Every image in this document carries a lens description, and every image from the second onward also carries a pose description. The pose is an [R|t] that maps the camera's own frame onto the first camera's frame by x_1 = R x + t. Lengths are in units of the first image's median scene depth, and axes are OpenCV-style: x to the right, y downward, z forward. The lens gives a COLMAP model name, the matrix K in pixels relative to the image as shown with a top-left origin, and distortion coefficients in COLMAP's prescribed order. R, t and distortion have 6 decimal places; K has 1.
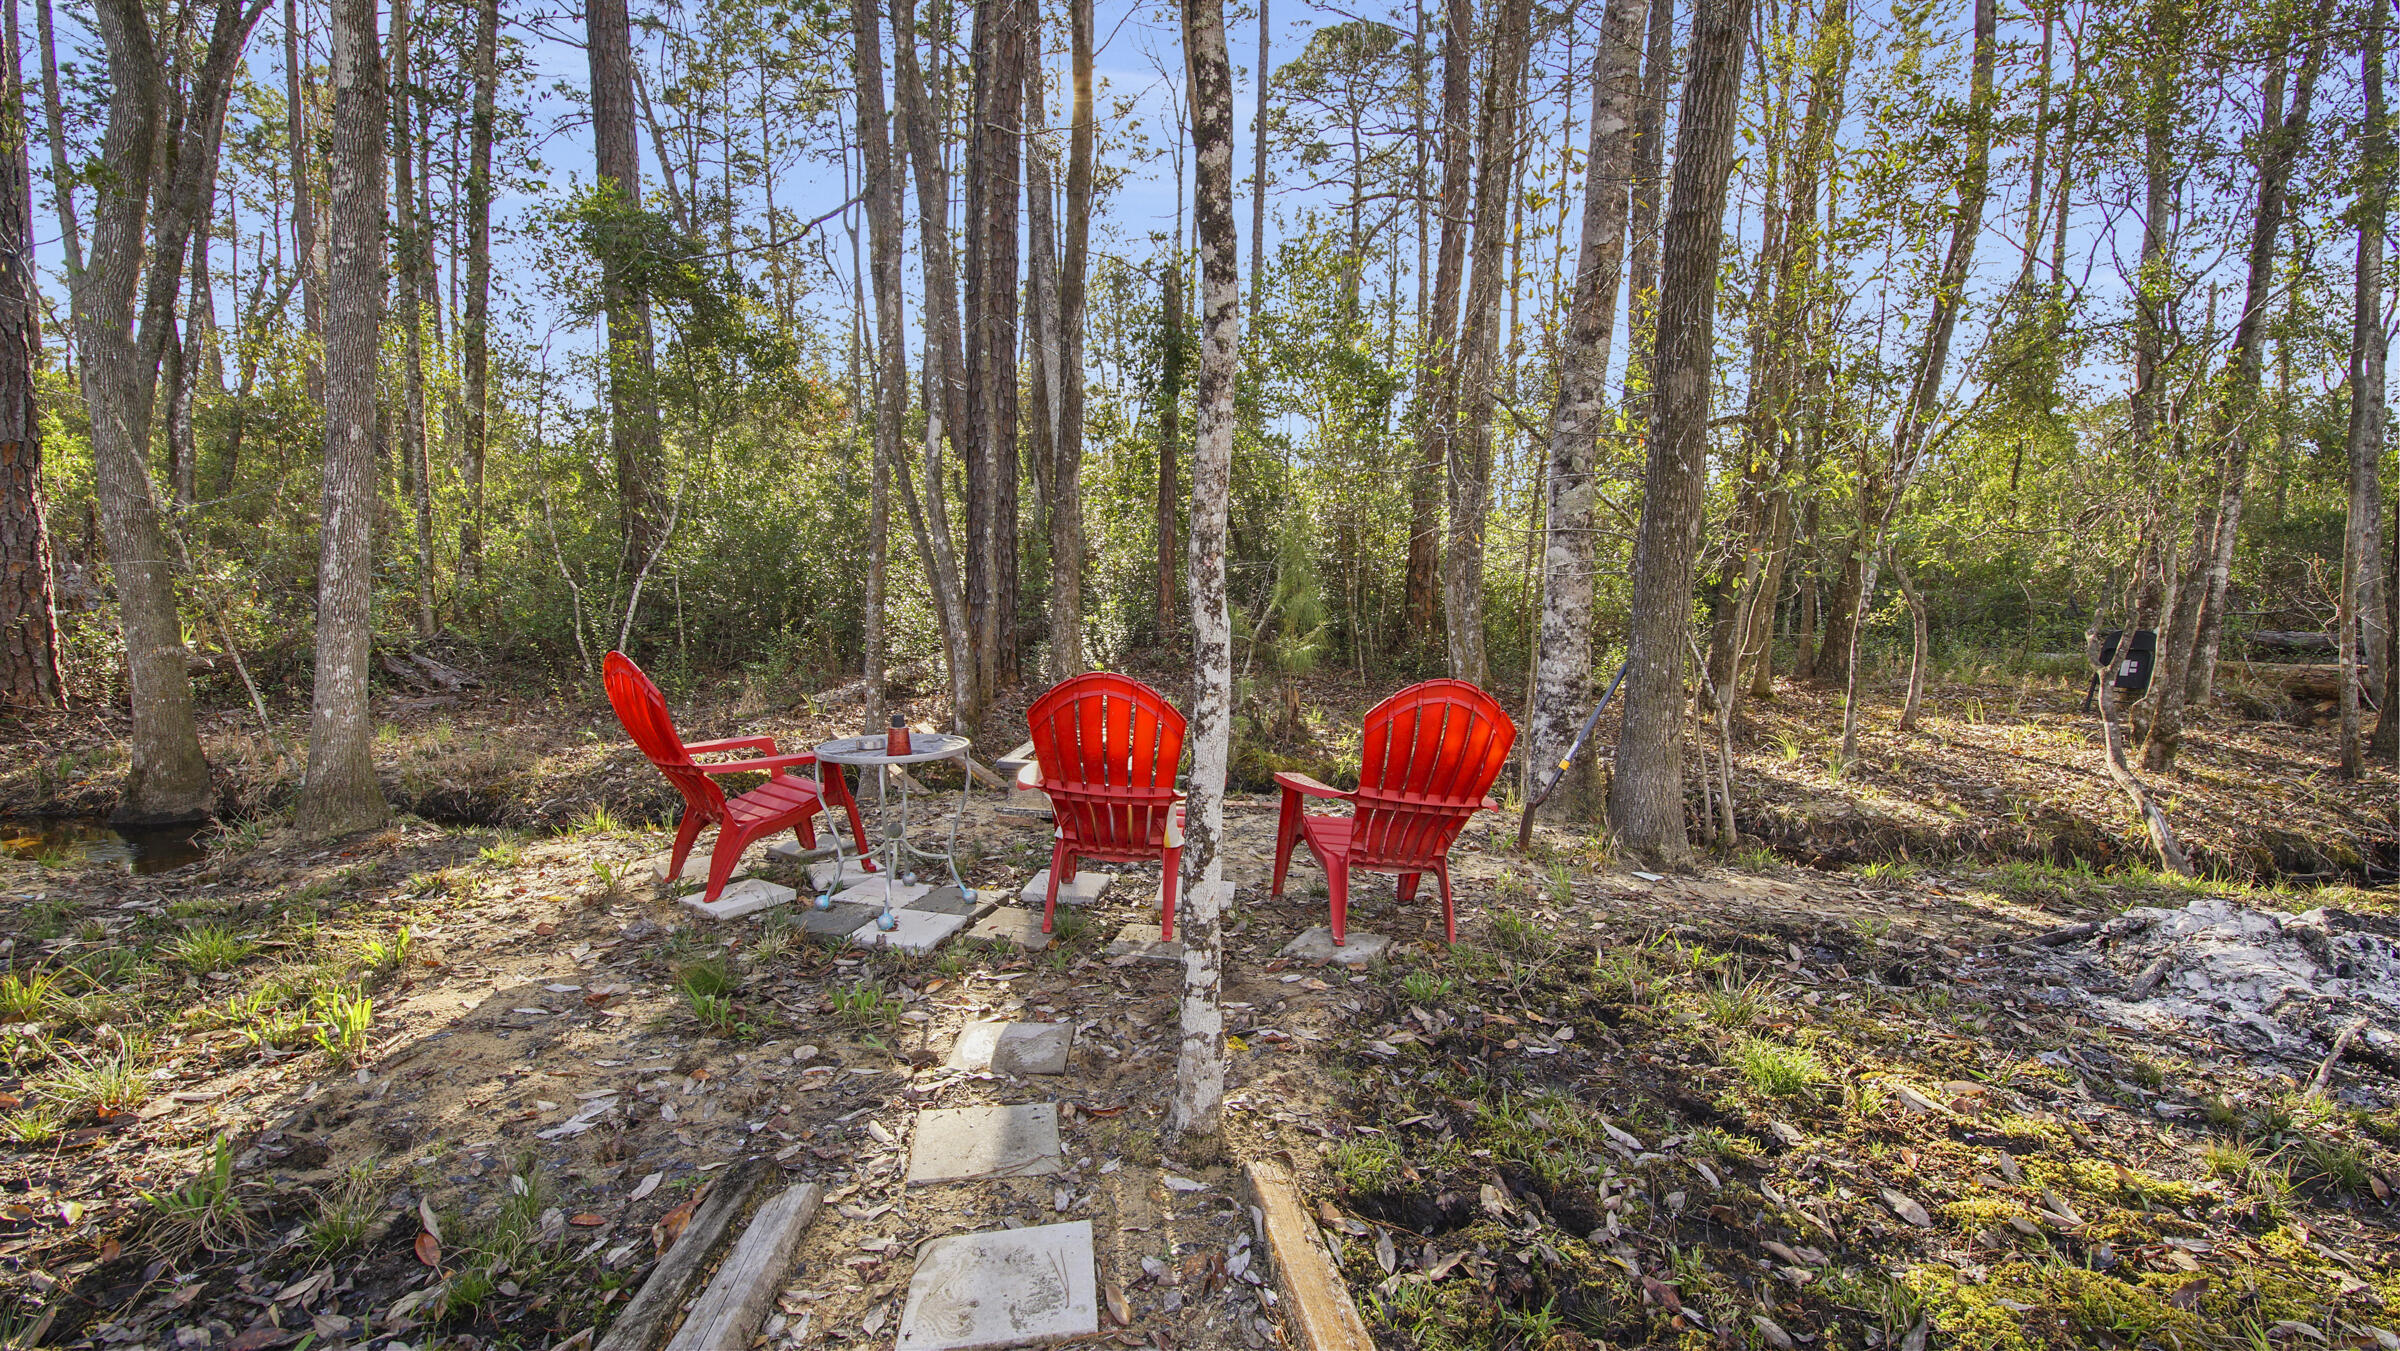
lens RADIAL K [[1045.7, 0, 1200.2], [0, 1045.7, 692.0], [0, 0, 1]] dist [0.038029, -0.024269]
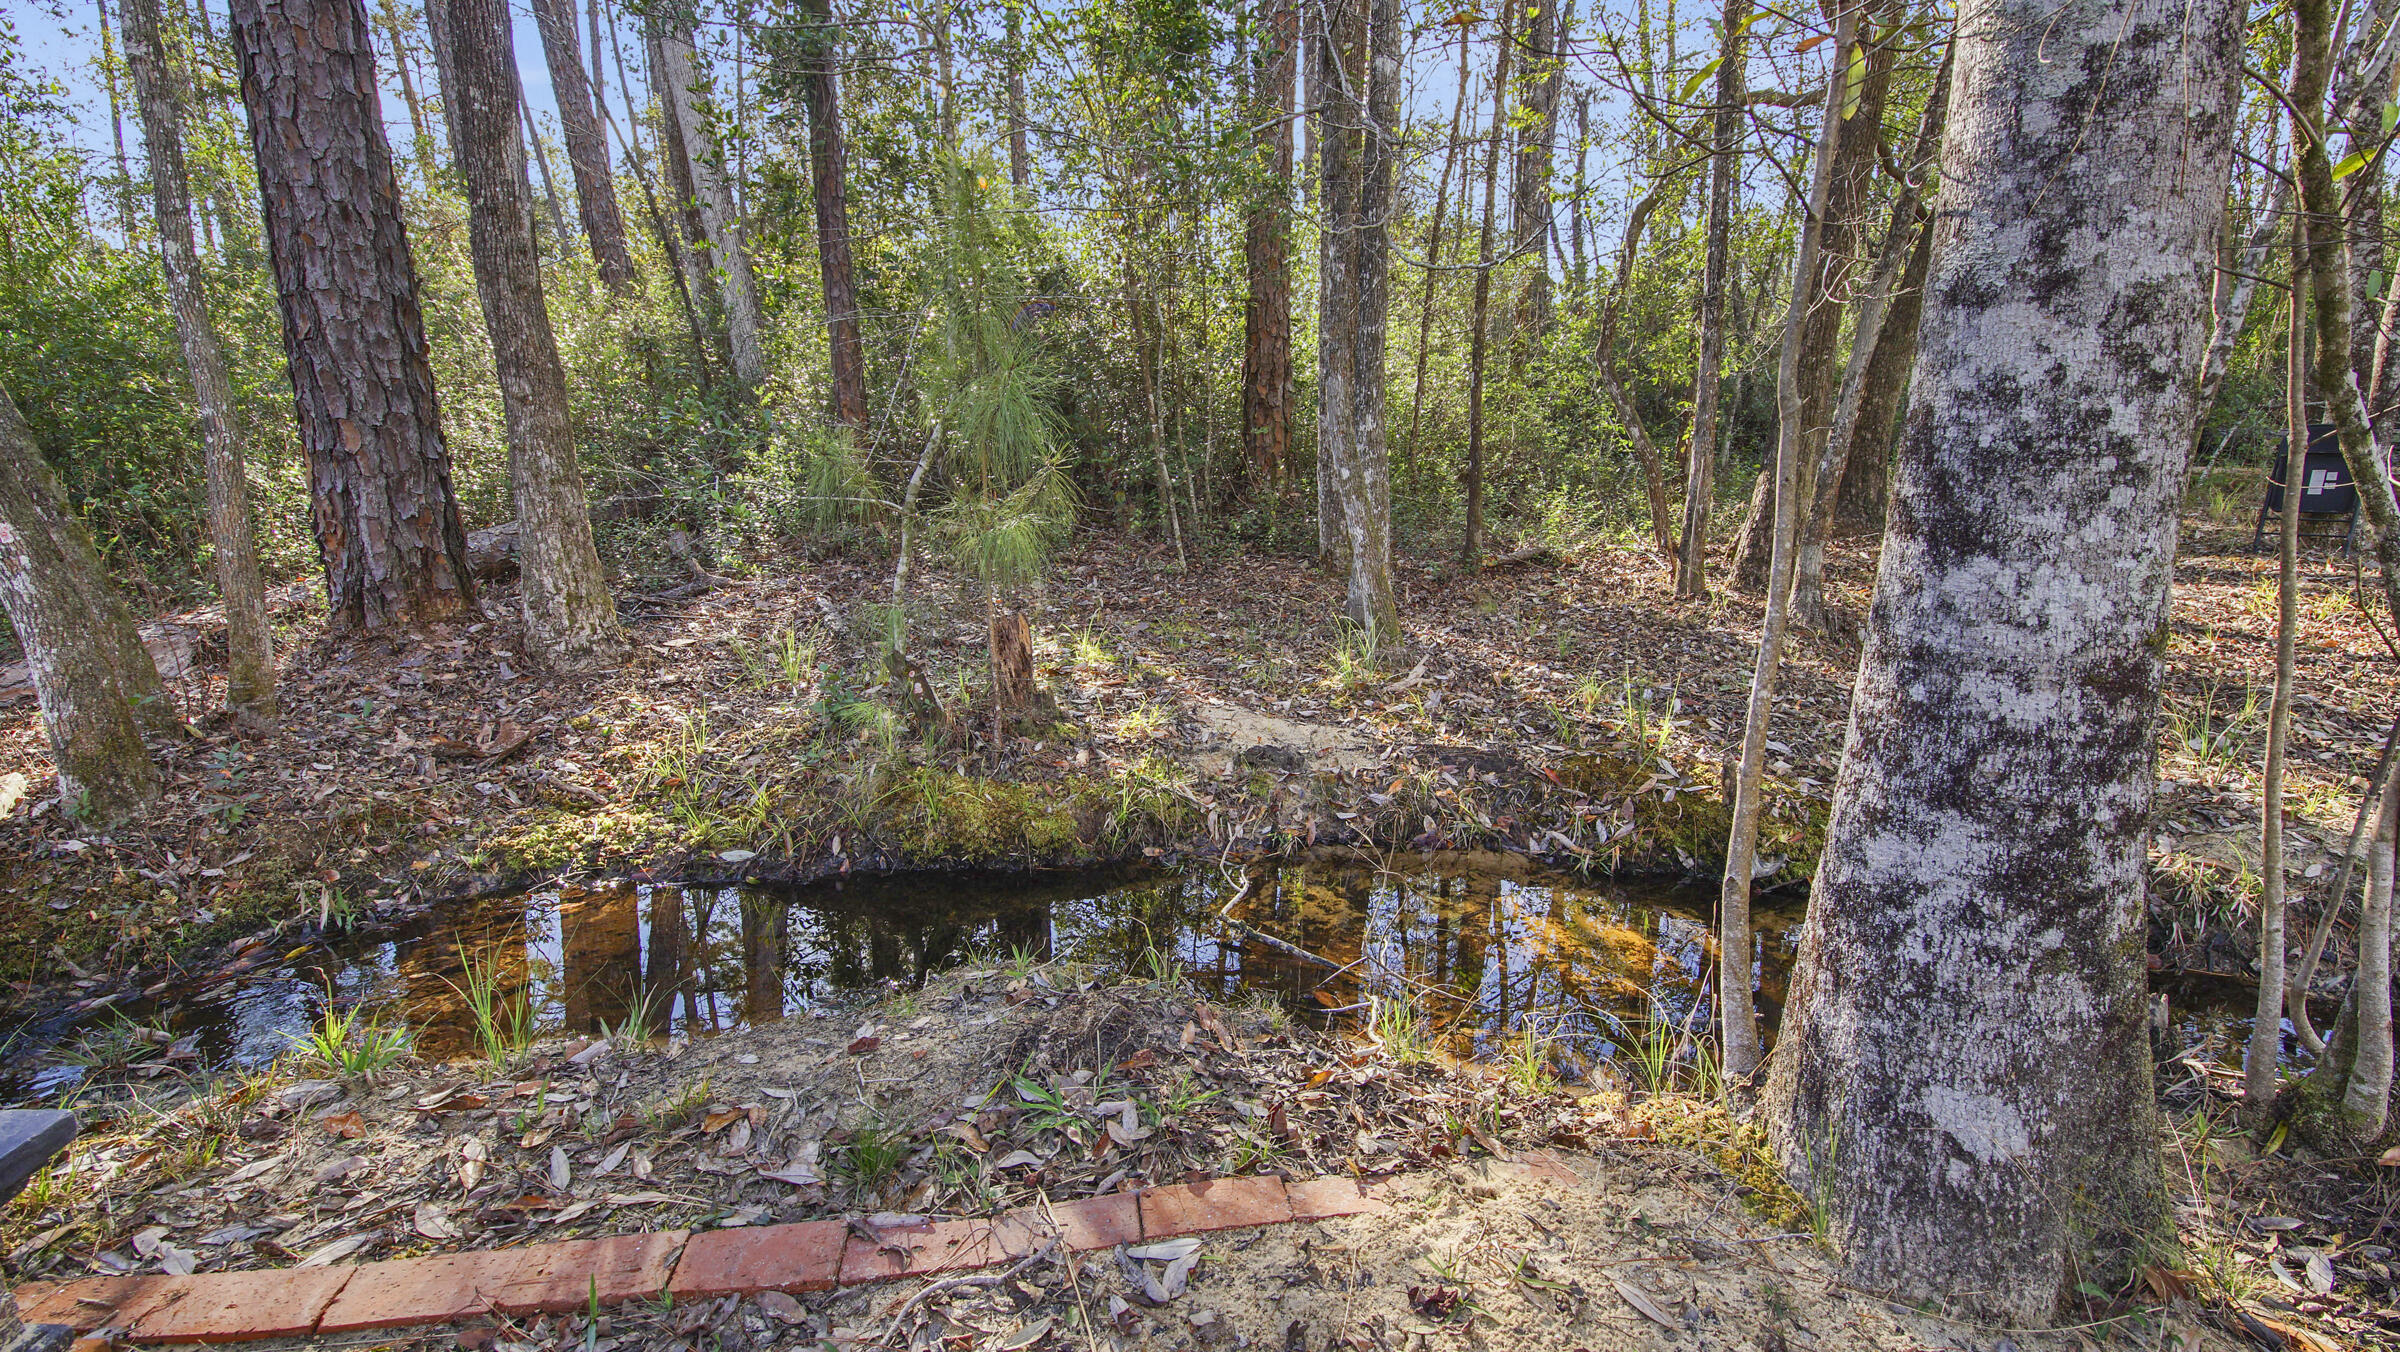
lens RADIAL K [[1045.7, 0, 1200.2], [0, 1045.7, 692.5], [0, 0, 1]] dist [0.038029, -0.024269]
pose [[0.986611, -0.069673, 0.147461, 0.149171], [0.049714, 0.989604, 0.134952, -0.040244], [-0.155331, -0.125814, 0.979818, 0.818117]]
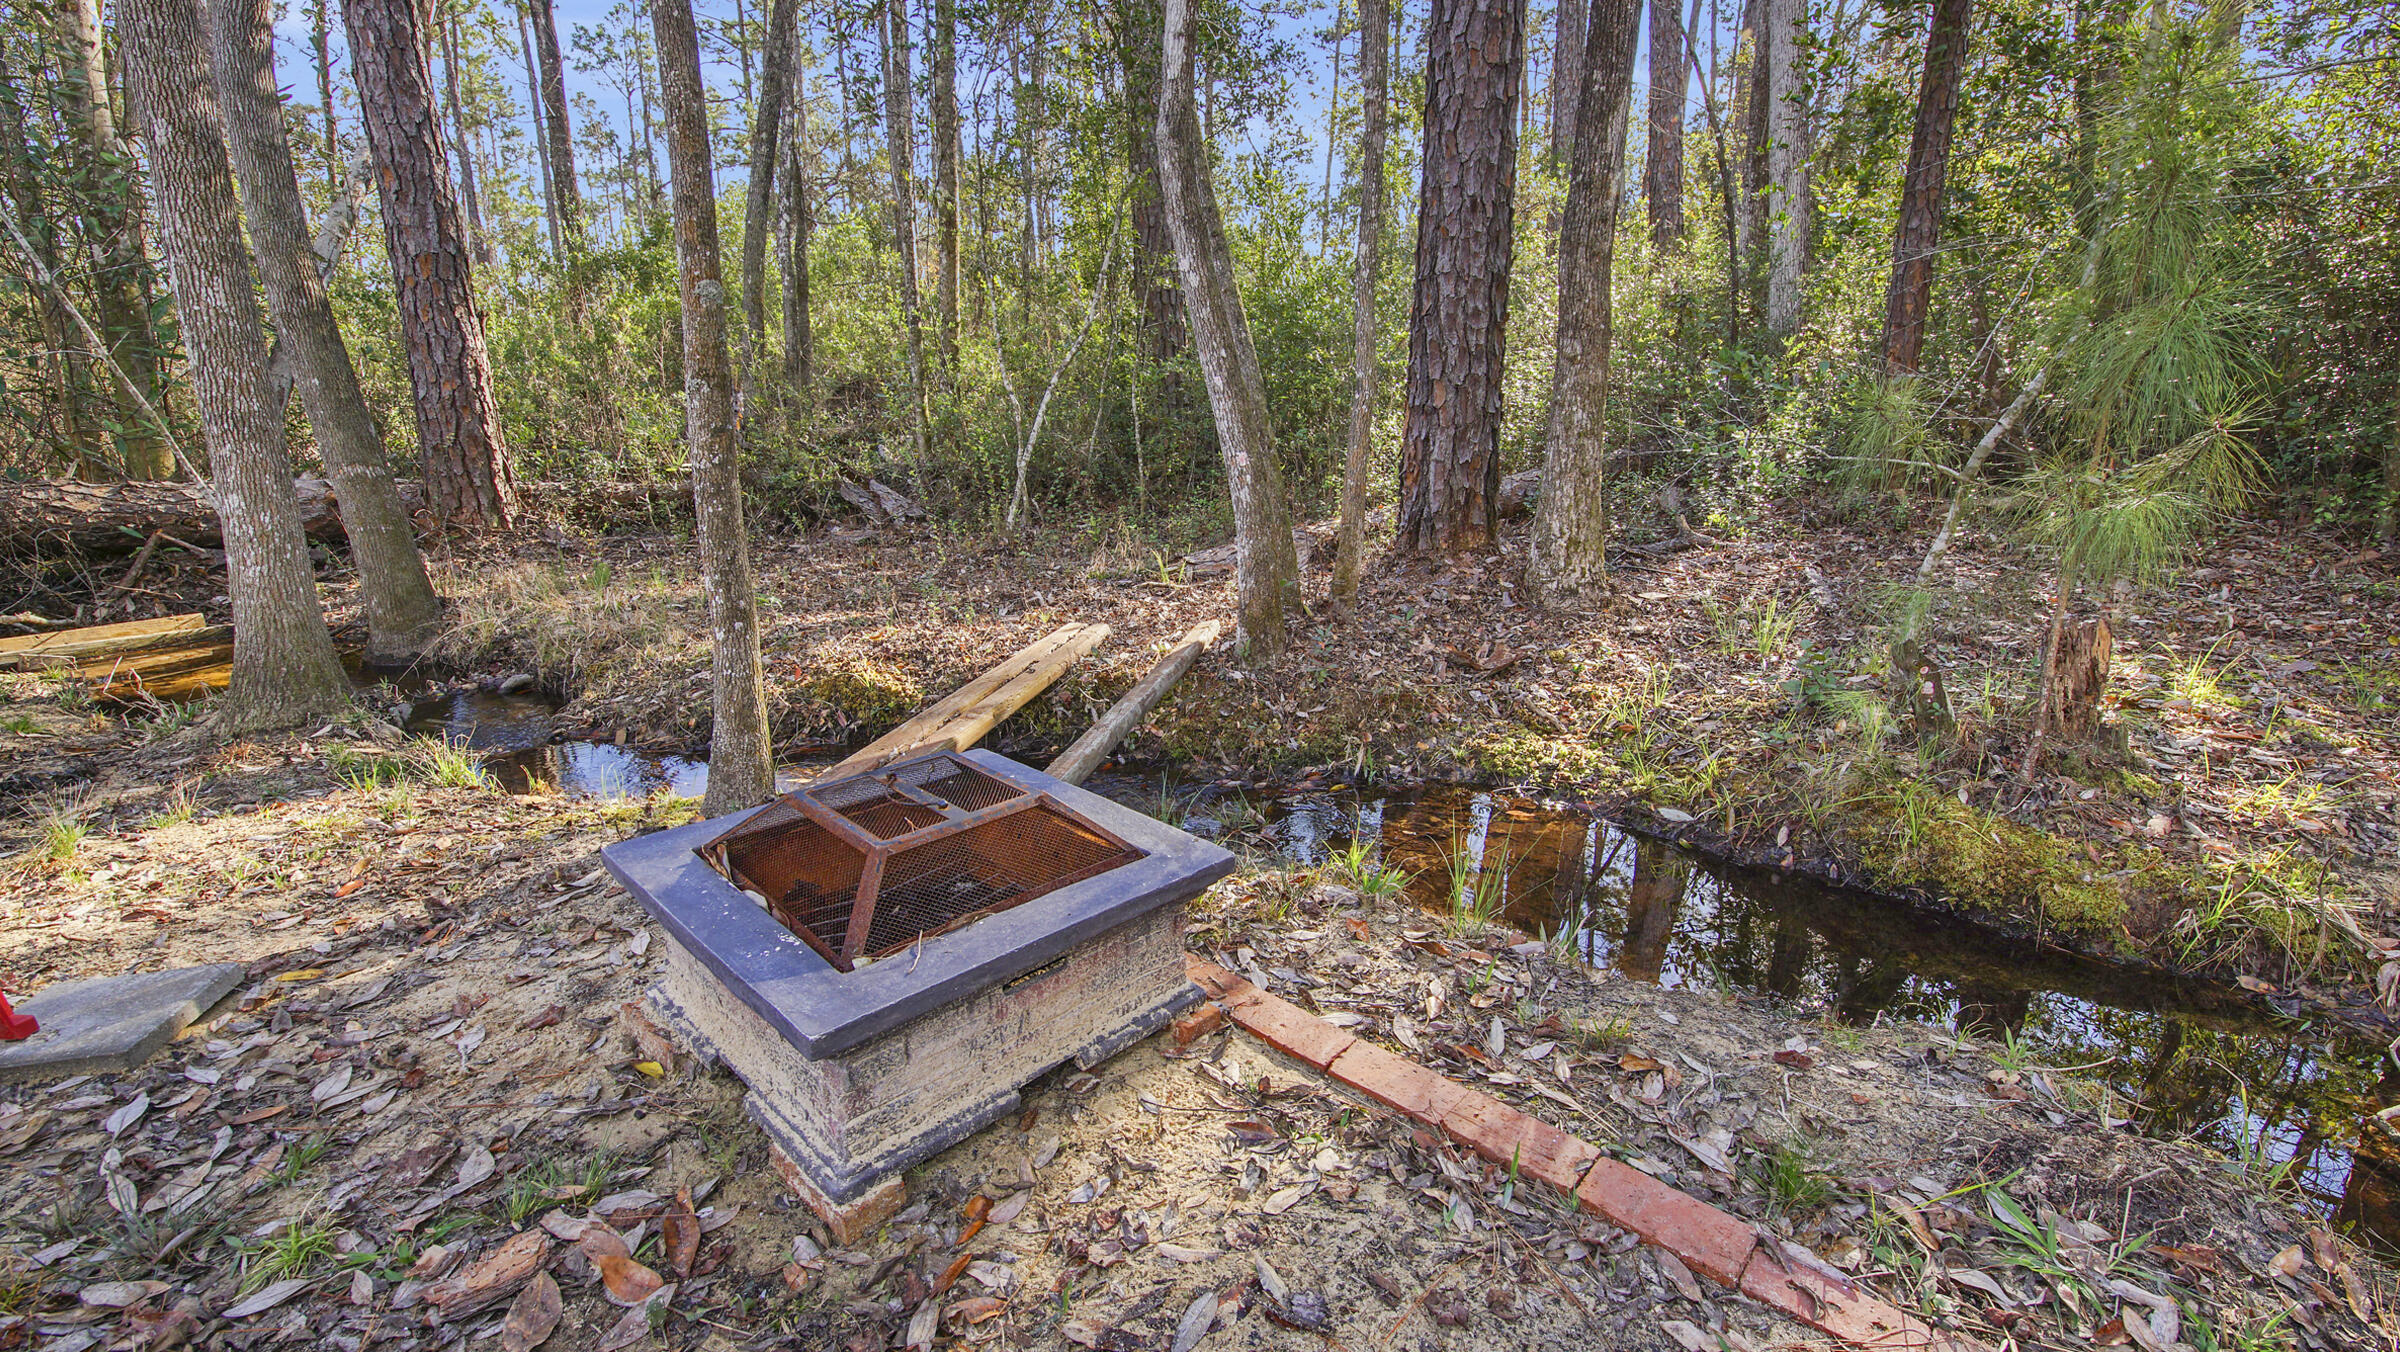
lens RADIAL K [[1045.7, 0, 1200.2], [0, 1045.7, 692.5], [0, 0, 1]] dist [0.038029, -0.024269]
pose [[0.760960, 0.146003, -0.632158, 0.133954], [-0.045966, 0.984034, 0.171941, -0.039597], [0.647169, -0.101783, 0.755522, 0.814871]]
